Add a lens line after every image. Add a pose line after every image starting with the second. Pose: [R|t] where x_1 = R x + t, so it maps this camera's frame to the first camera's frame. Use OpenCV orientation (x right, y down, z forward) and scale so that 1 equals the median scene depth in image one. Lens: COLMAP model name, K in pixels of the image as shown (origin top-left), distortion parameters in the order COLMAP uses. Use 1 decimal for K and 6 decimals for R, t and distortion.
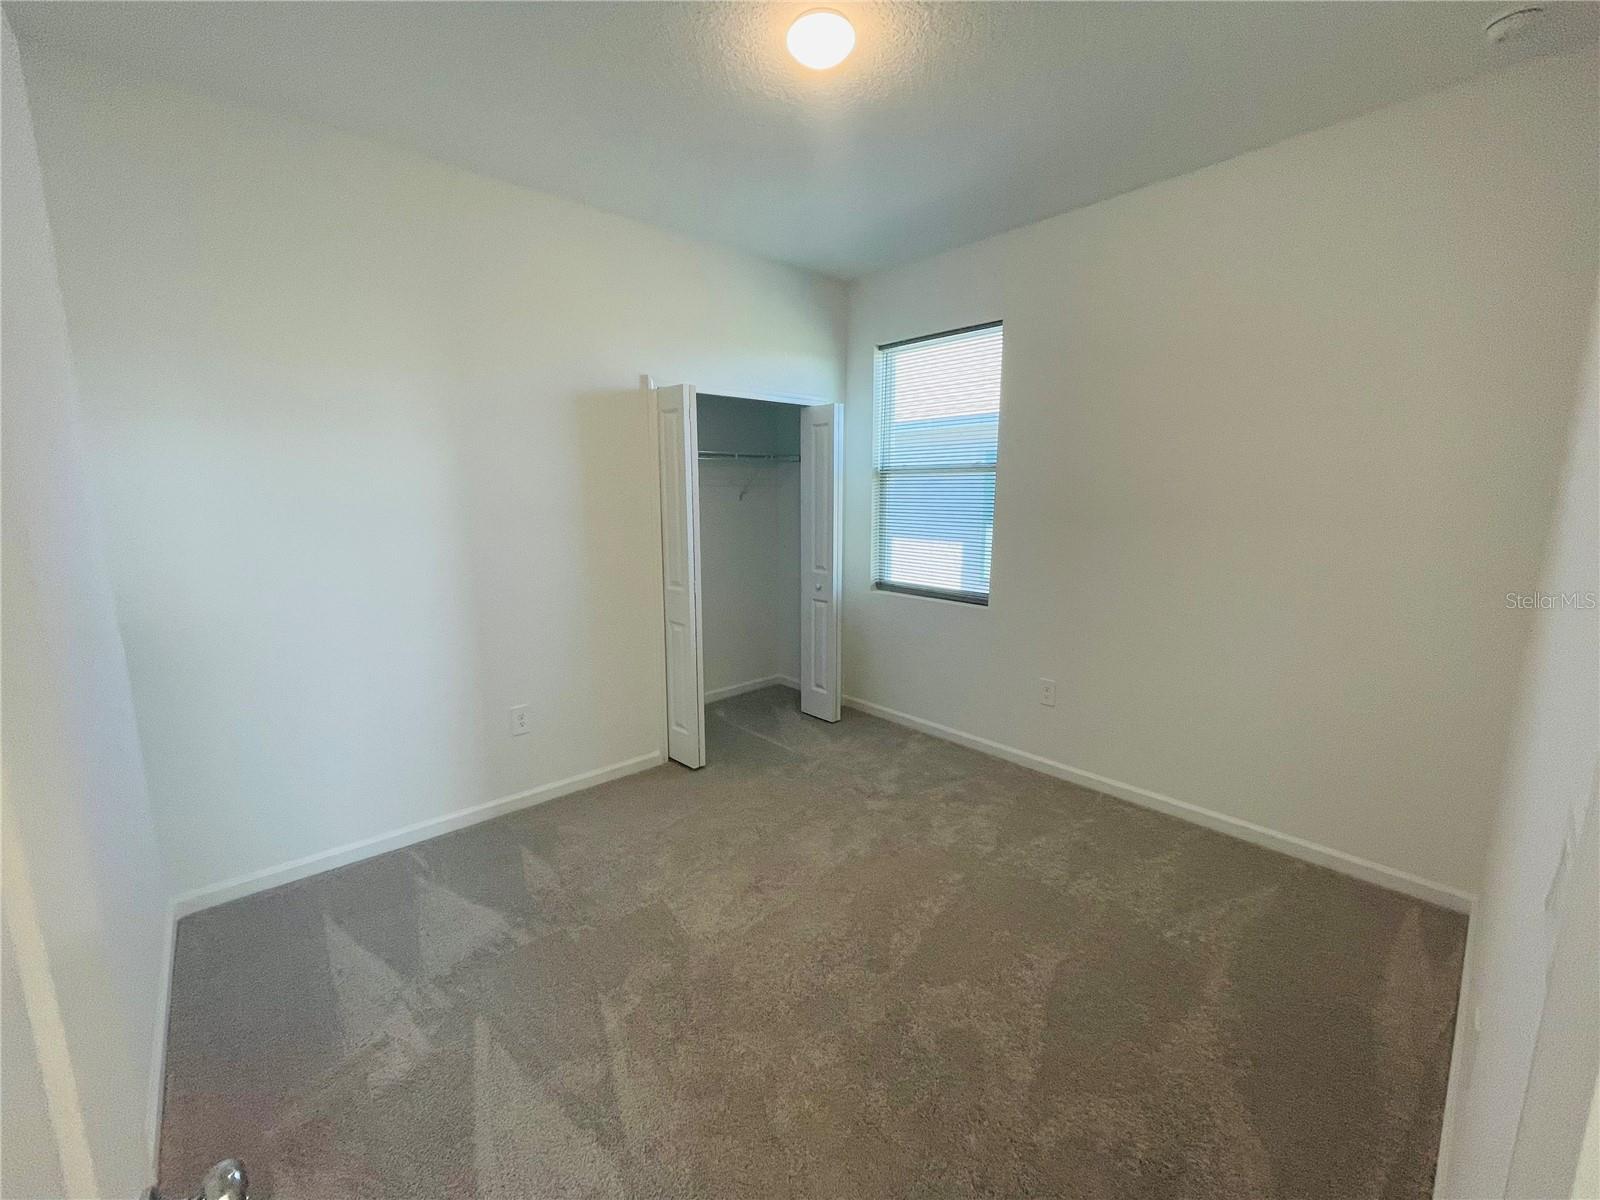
lens RADIAL K [[653.4, 0, 794.4], [0, 653.4, 597.5], [0, 0, 1]] dist [-0.000237, -0.000105]
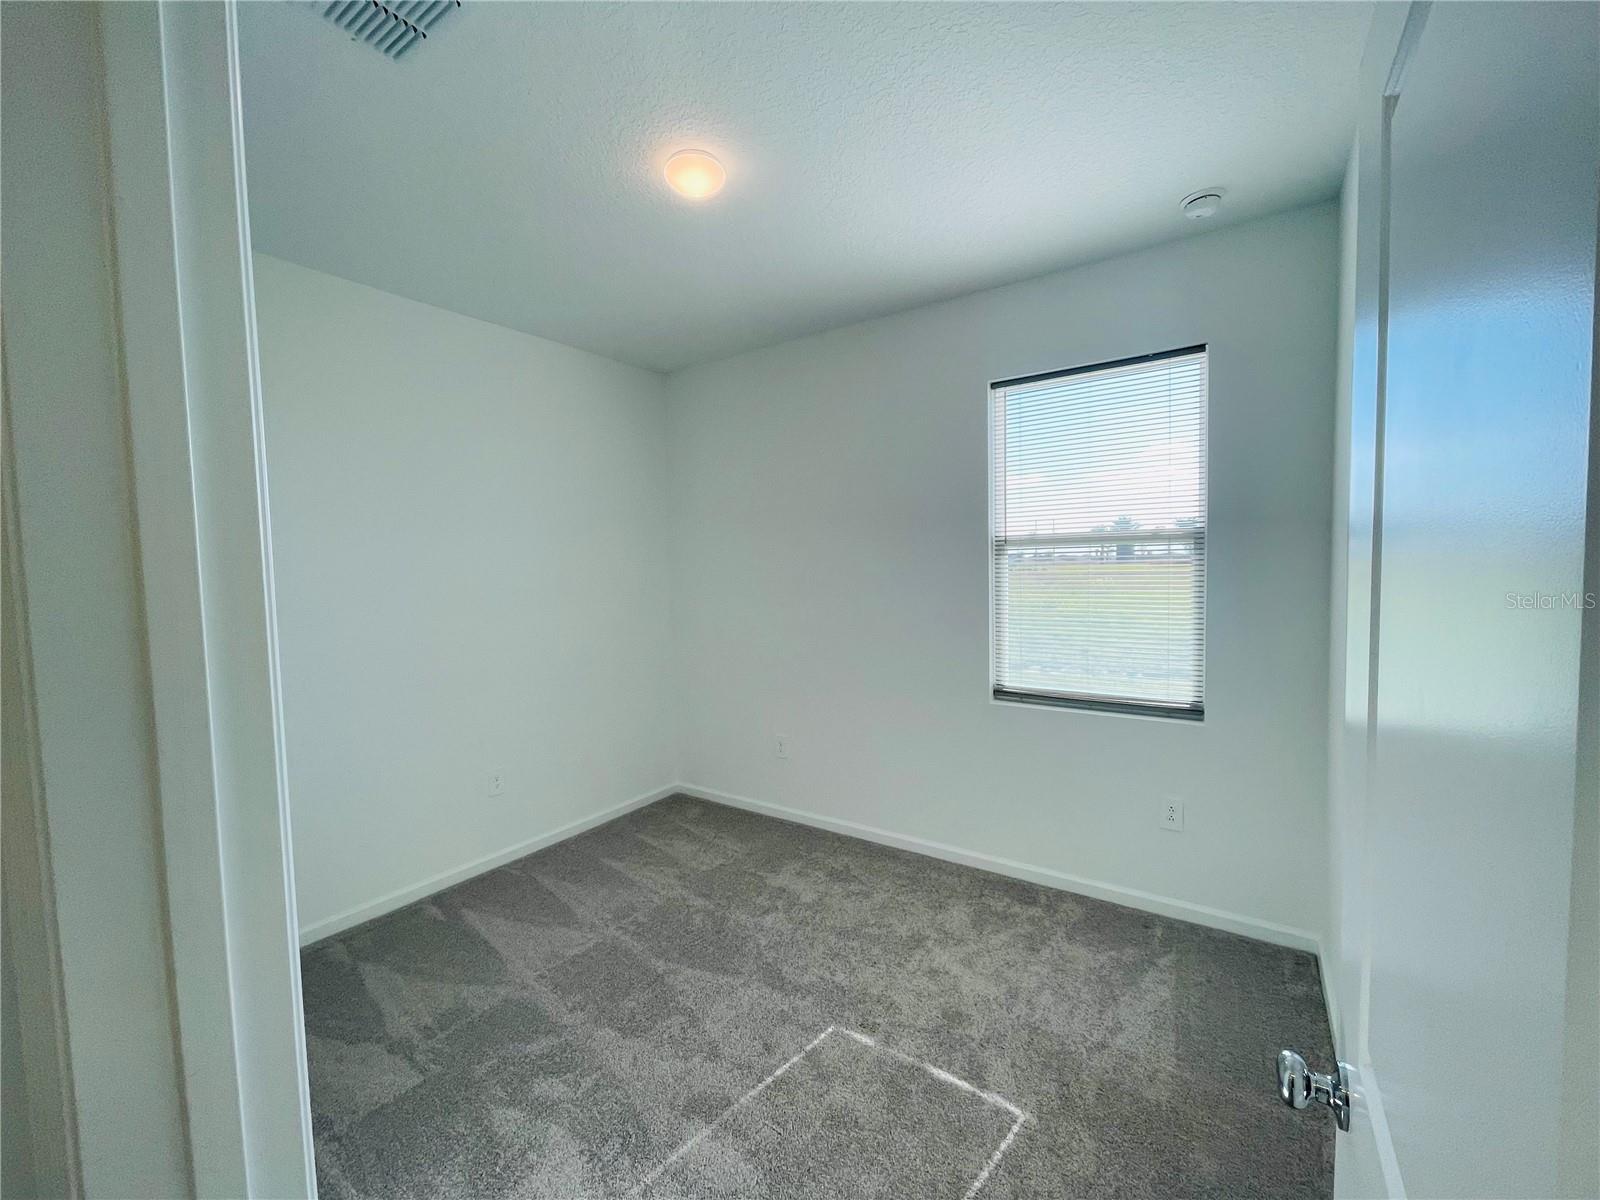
lens RADIAL K [[653.4, 0, 794.4], [0, 653.4, 597.5], [0, 0, 1]] dist [-0.000237, -0.000105]
pose [[0.970667, -0.015511, 0.239927, -0.274070], [0.046025, 0.991449, -0.122107, -0.046574], [-0.235982, 0.129568, 0.963081, 0.322748]]
